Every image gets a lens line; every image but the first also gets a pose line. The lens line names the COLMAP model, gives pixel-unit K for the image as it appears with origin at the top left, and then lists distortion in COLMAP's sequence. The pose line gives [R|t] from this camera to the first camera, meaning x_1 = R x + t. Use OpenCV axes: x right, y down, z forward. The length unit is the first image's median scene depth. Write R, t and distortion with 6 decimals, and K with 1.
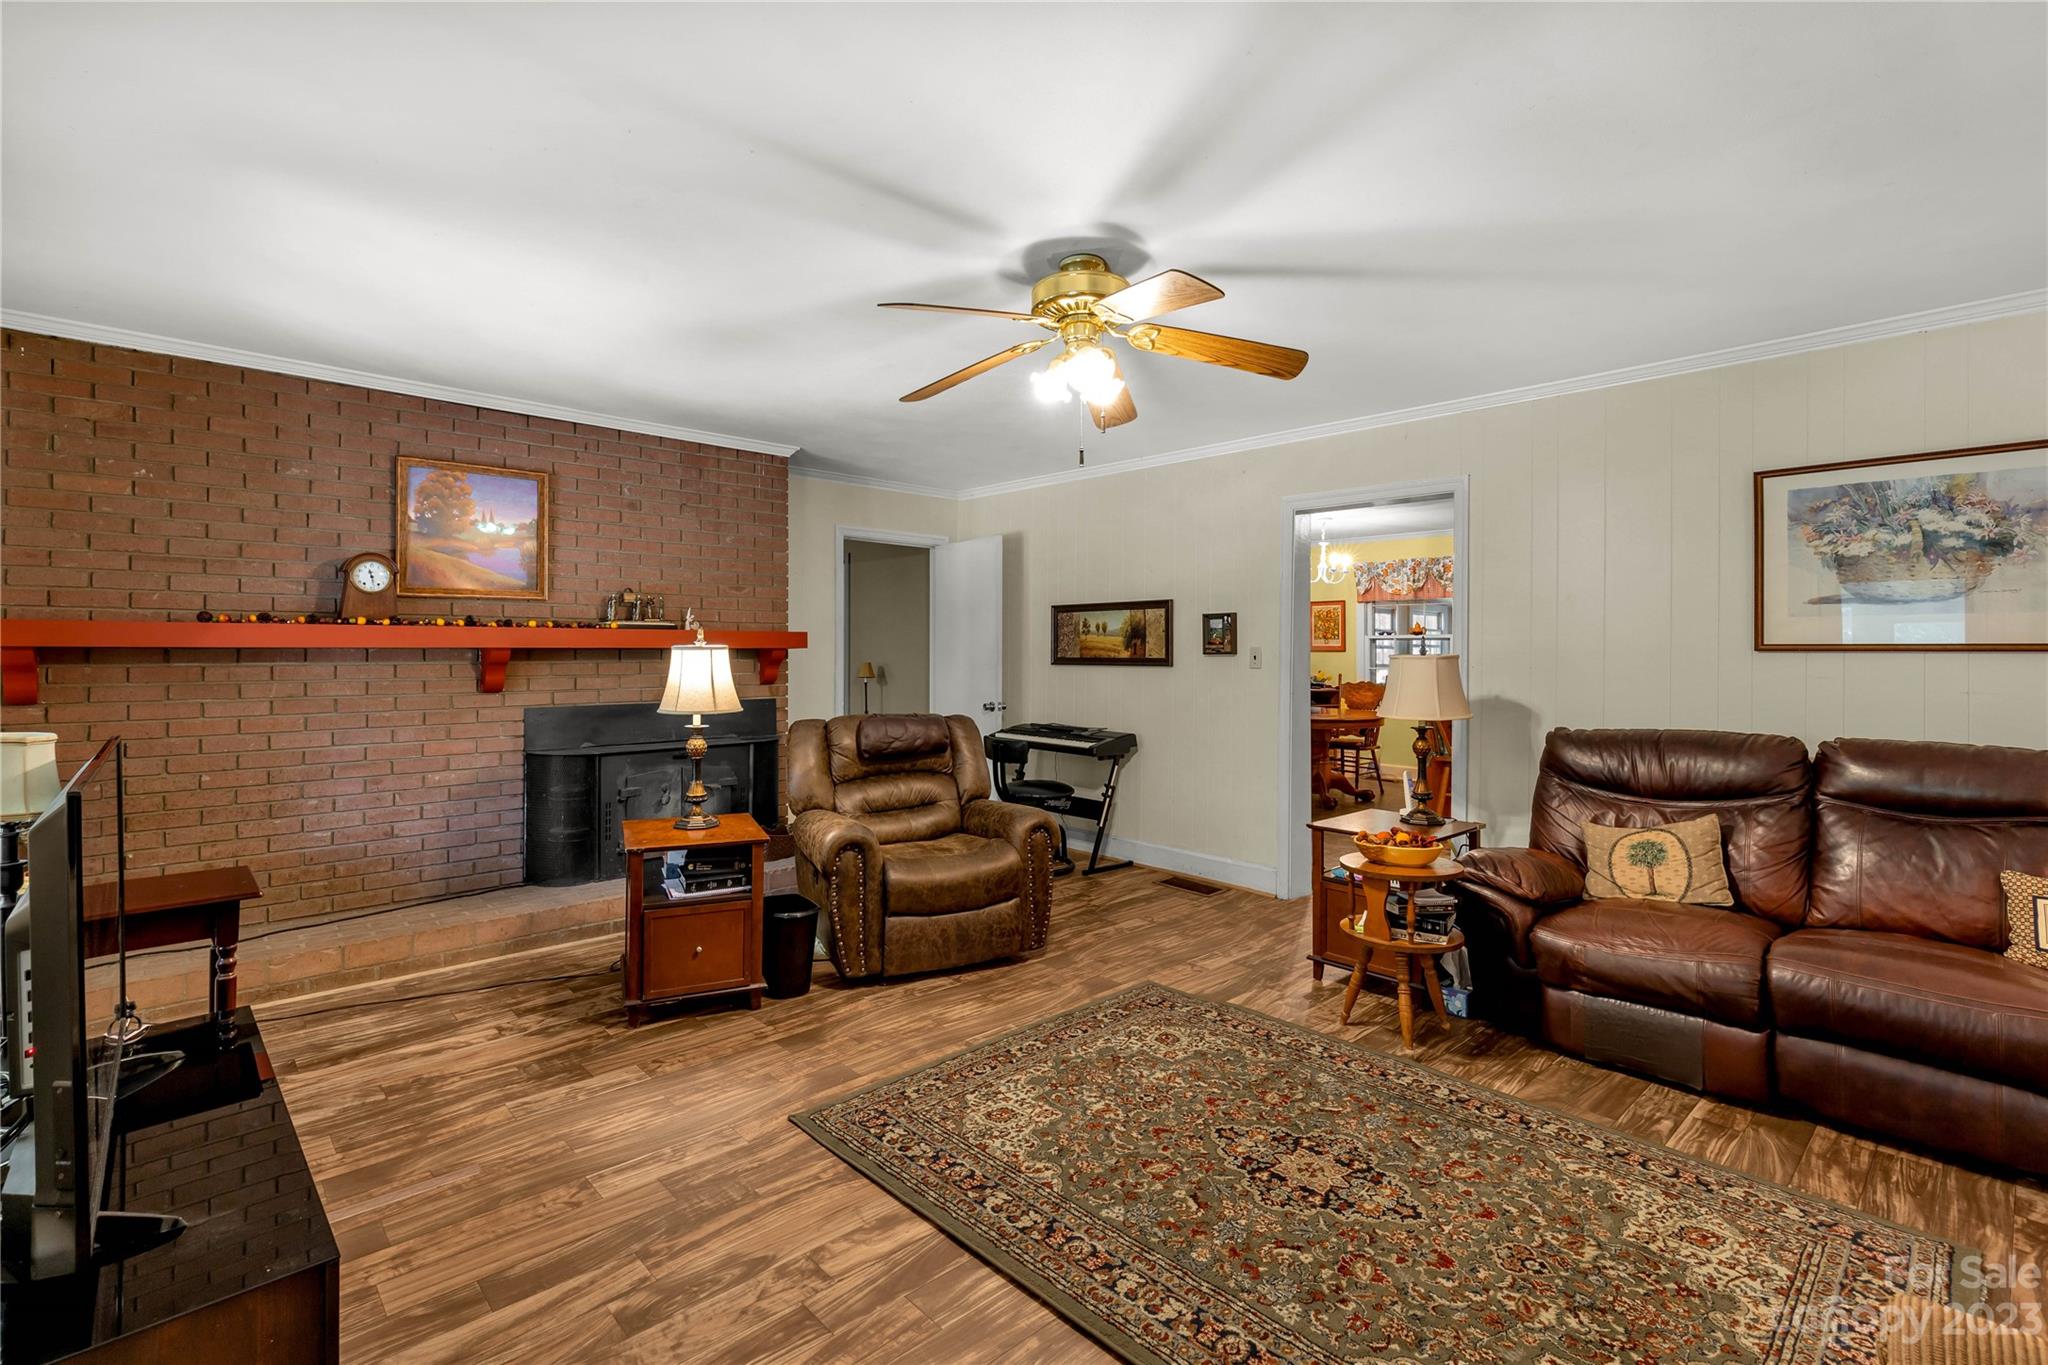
lens RADIAL K [[938.8, 0, 1017.9], [0, 938.8, 648.4], [0, 0, 1]] dist [0.004779, 0.000274]
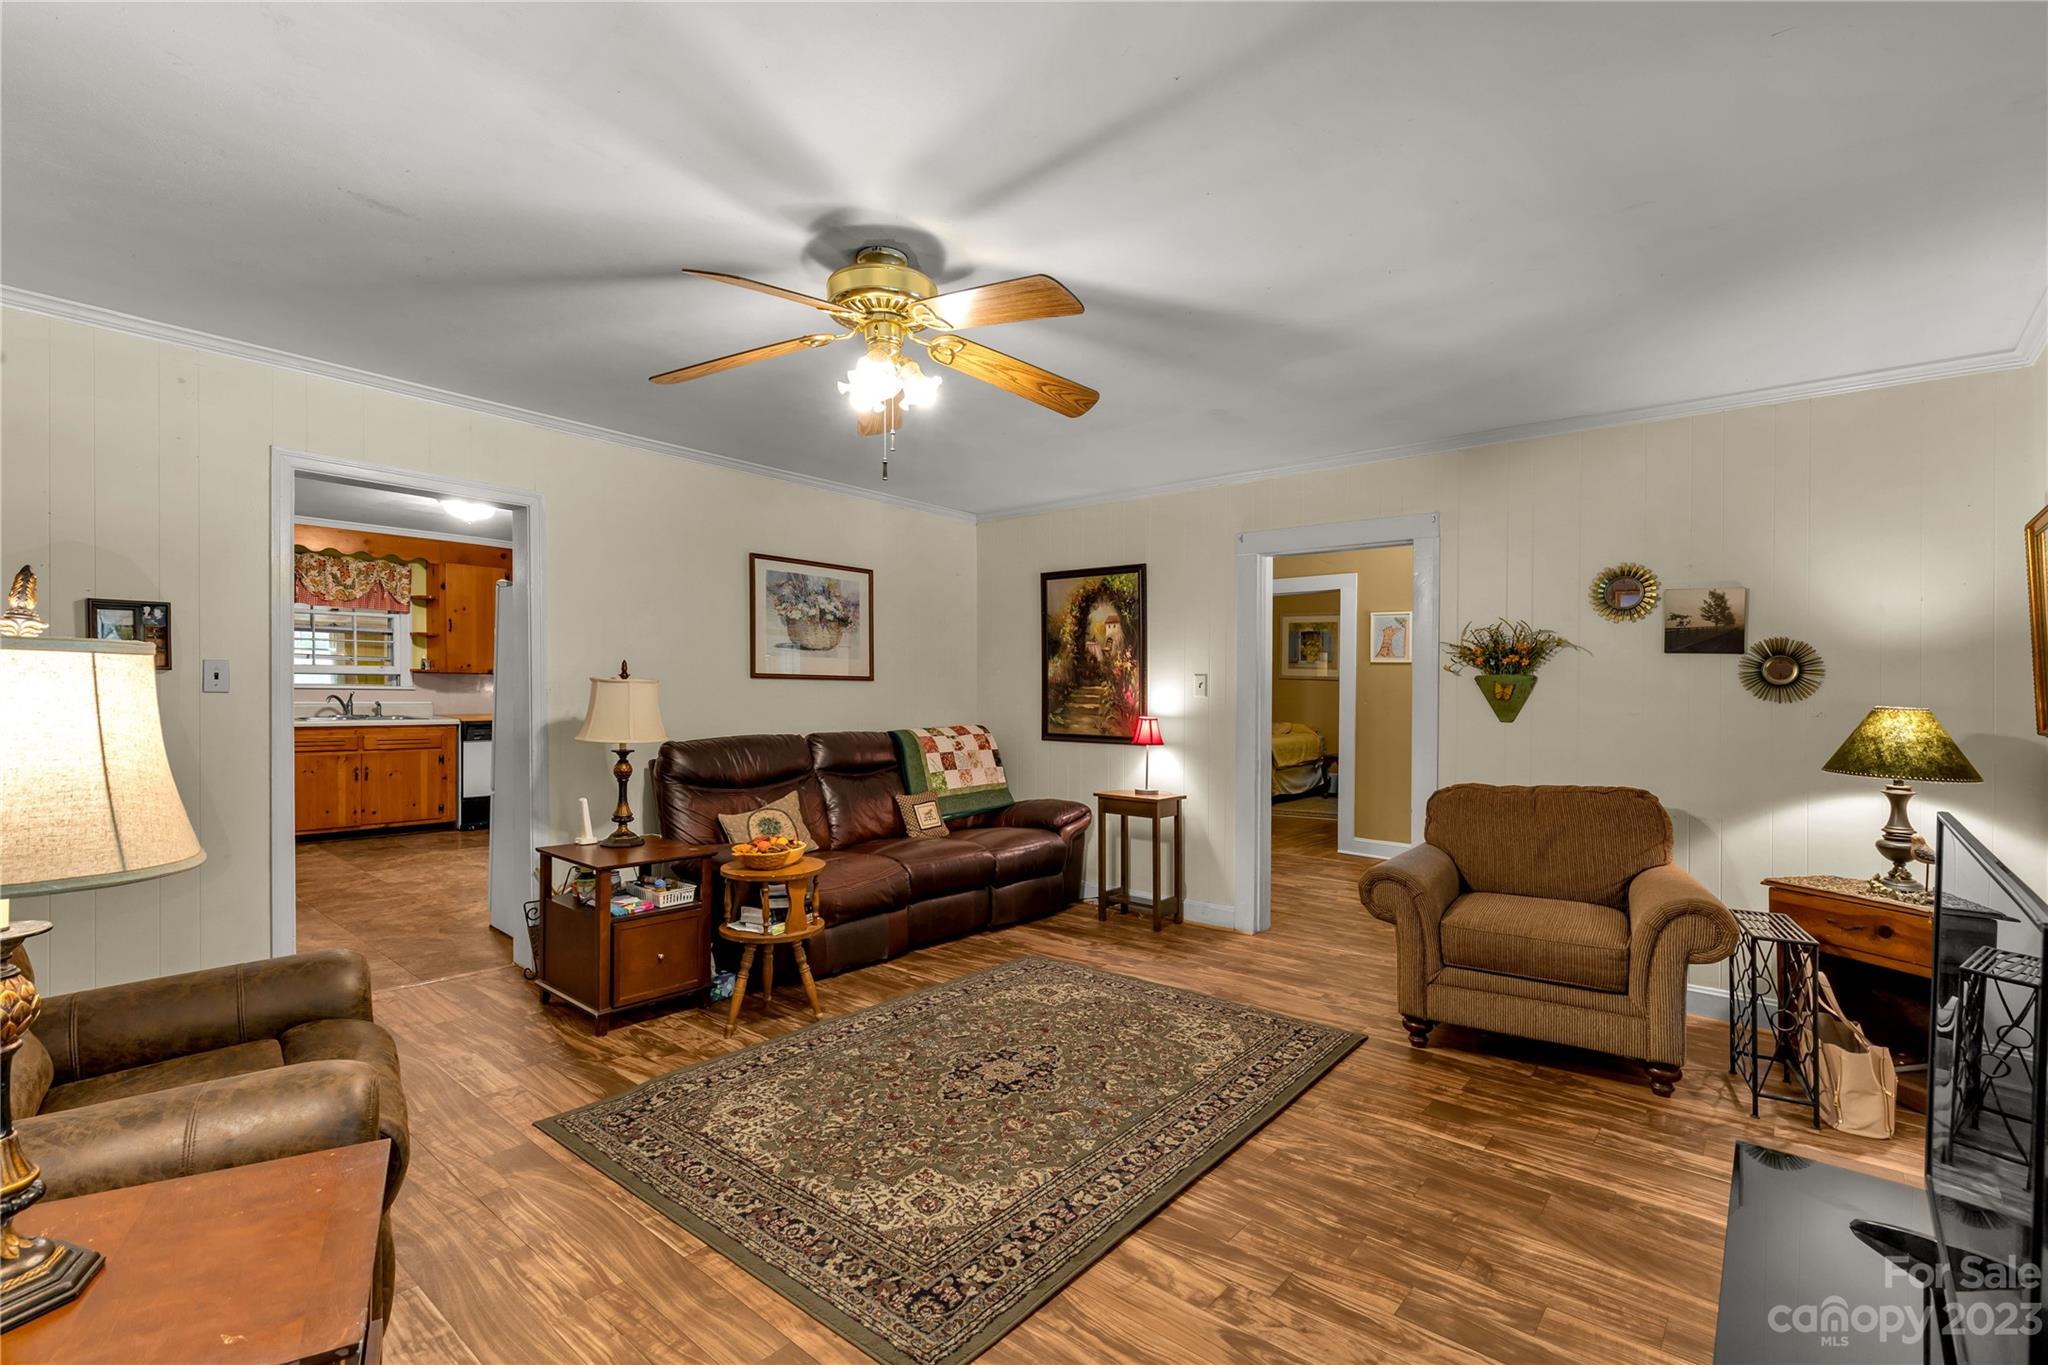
lens RADIAL K [[920.1, 0, 1024.0], [0, 920.1, 682.5], [0, 0, 1]] dist [-0.000492, -0.000210]
pose [[-0.116141, -0.002259, 0.993230, -0.862134], [-0.020839, 0.999783, -0.000163, 0.001385], [-0.993014, -0.020717, -0.116163, 0.987328]]
